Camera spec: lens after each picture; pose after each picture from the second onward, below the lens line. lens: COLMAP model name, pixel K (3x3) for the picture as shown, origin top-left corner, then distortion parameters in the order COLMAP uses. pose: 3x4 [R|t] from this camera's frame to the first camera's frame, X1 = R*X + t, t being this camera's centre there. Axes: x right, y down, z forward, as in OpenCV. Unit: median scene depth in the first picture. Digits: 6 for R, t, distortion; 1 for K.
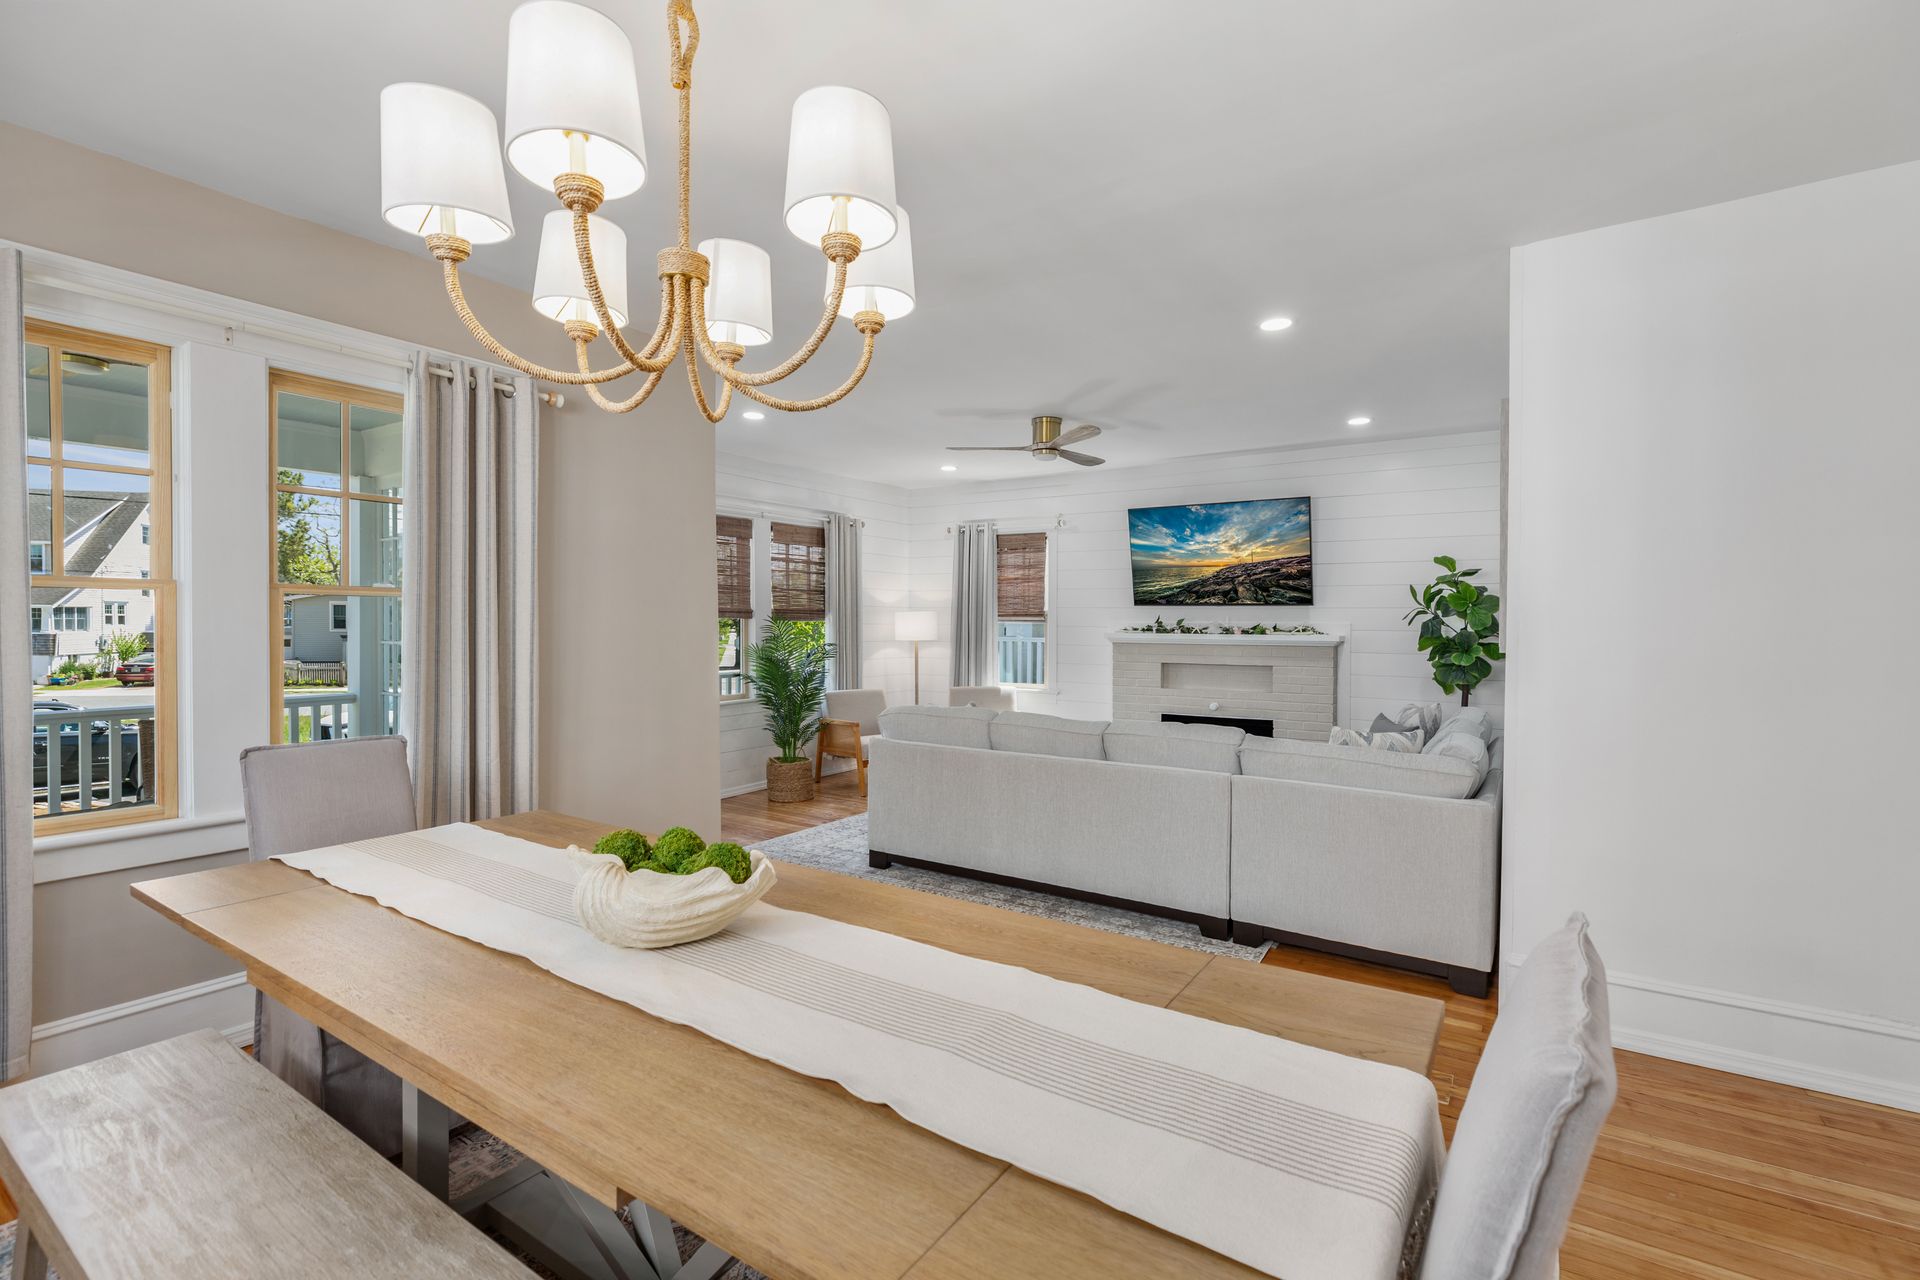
lens RADIAL K [[879.2, 0, 969.7], [0, 879.2, 629.2], [0, 0, 1]] dist [-0.001785, -0.000014]
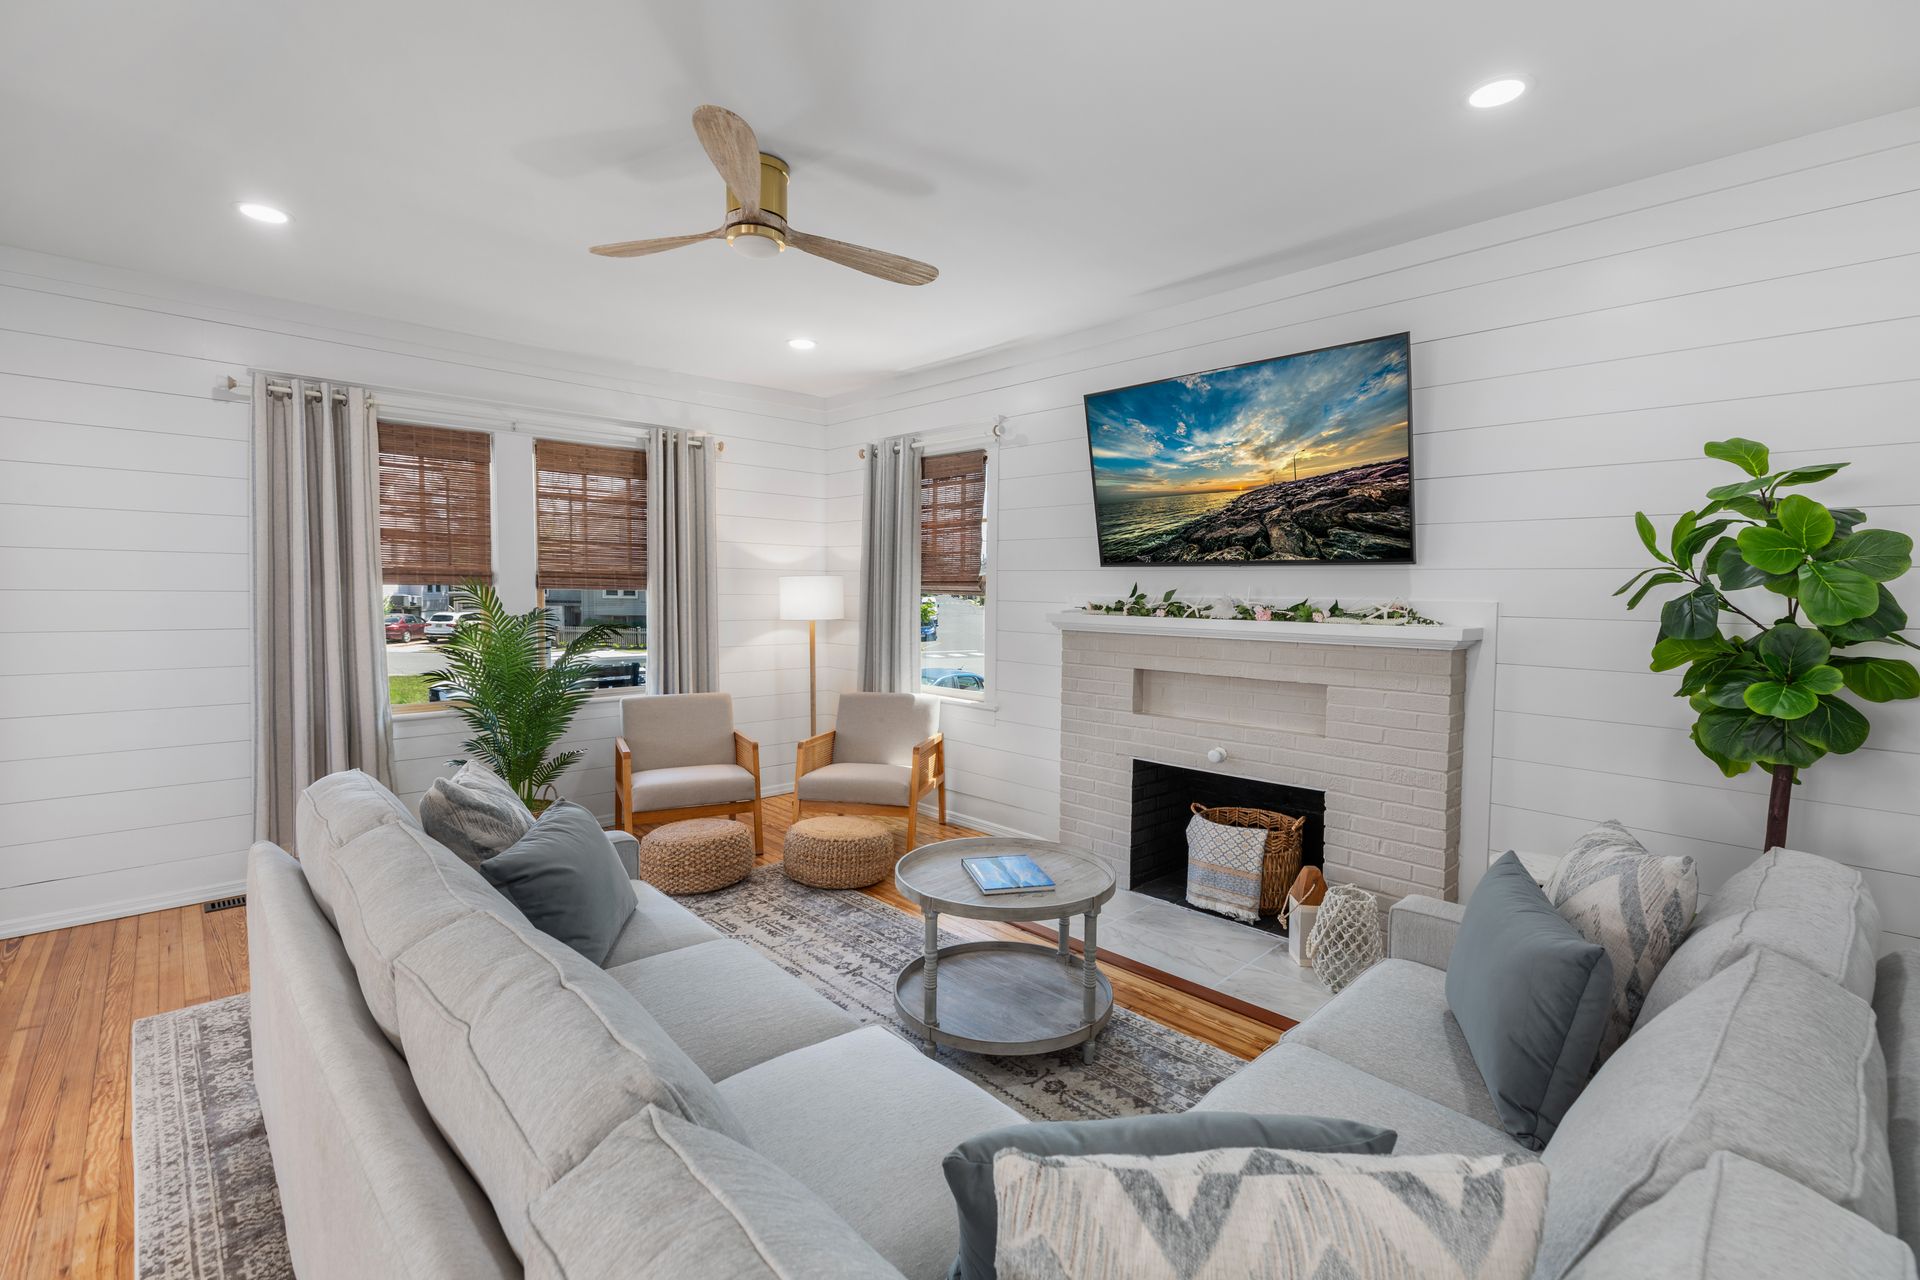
lens RADIAL K [[879.2, 0, 960.1], [0, 879.2, 630.1], [0, 0, 1]] dist [-0.001785, -0.000014]
pose [[0.972846, 0.016095, -0.230892, 0.250675], [-0.007421, 0.999235, 0.038385, -0.007021], [0.231333, -0.035629, 0.972222, 0.454289]]
